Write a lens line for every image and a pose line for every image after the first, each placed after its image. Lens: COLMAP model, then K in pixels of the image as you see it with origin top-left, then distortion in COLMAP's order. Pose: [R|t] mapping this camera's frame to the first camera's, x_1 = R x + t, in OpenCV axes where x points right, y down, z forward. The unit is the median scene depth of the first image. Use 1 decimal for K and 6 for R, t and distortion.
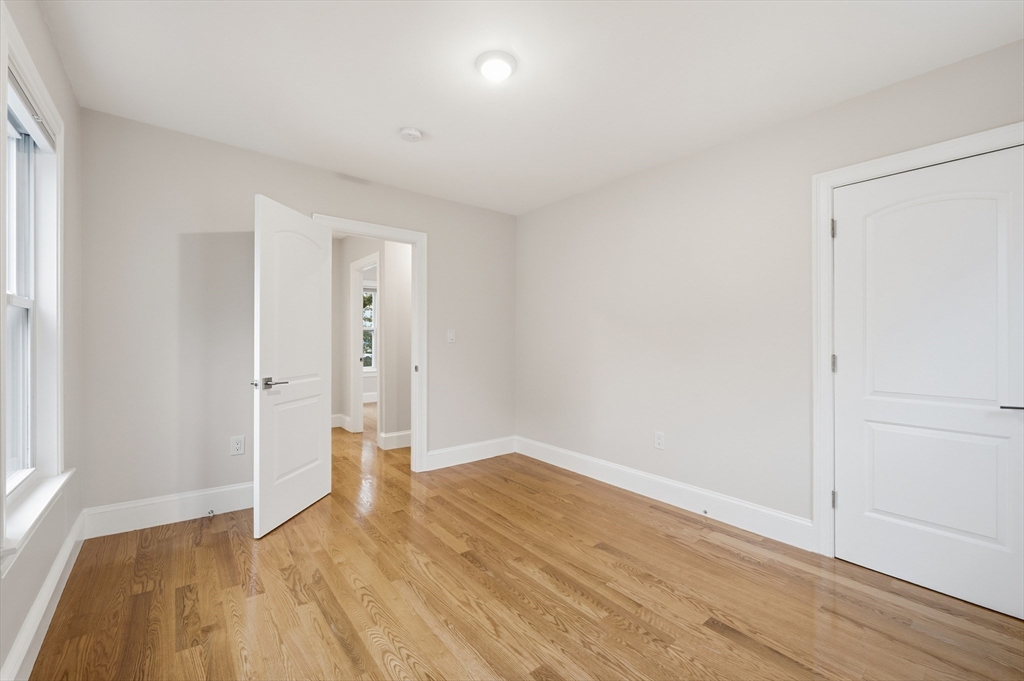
lens RADIAL K [[416.2, 0, 514.2], [0, 416.2, 338.5], [0, 0, 1]] dist [0.001128, -0.000315]
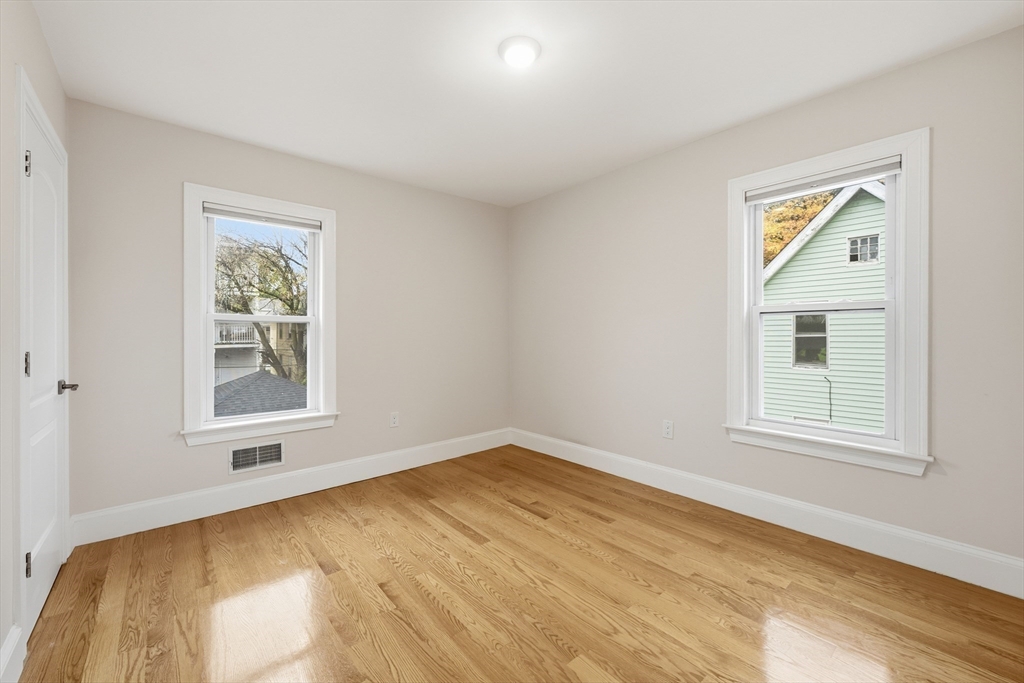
lens RADIAL K [[406.3, 0, 514.4], [0, 406.3, 341.4], [0, 0, 1]] dist [0.000127, -0.000067]
pose [[-0.999649, -0.002689, -0.026356, -0.007859], [-0.003218, 0.999794, 0.020038, 0.007042], [0.026297, 0.020116, -0.999452, 1.891394]]
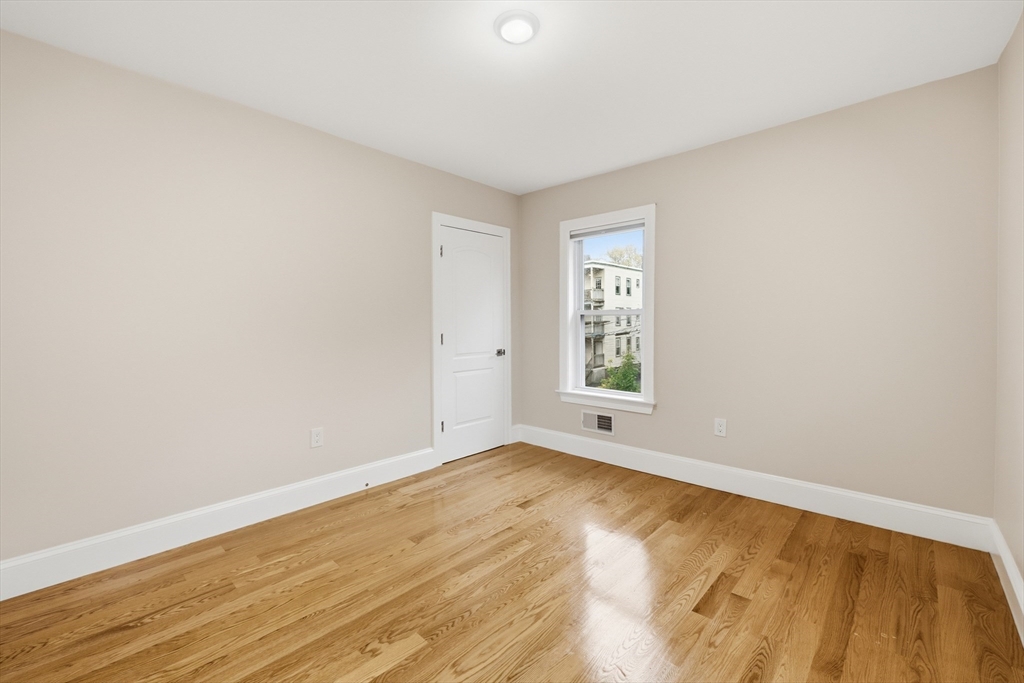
lens RADIAL K [[436.1, 0, 501.0], [0, 436.1, 347.2], [0, 0, 1]] dist [0.002631, 0.000151]
pose [[-0.128520, -0.056724, 0.990083, -0.944411], [0.006143, 0.998298, 0.057993, 0.001878], [-0.991688, 0.013535, -0.127953, 1.119789]]
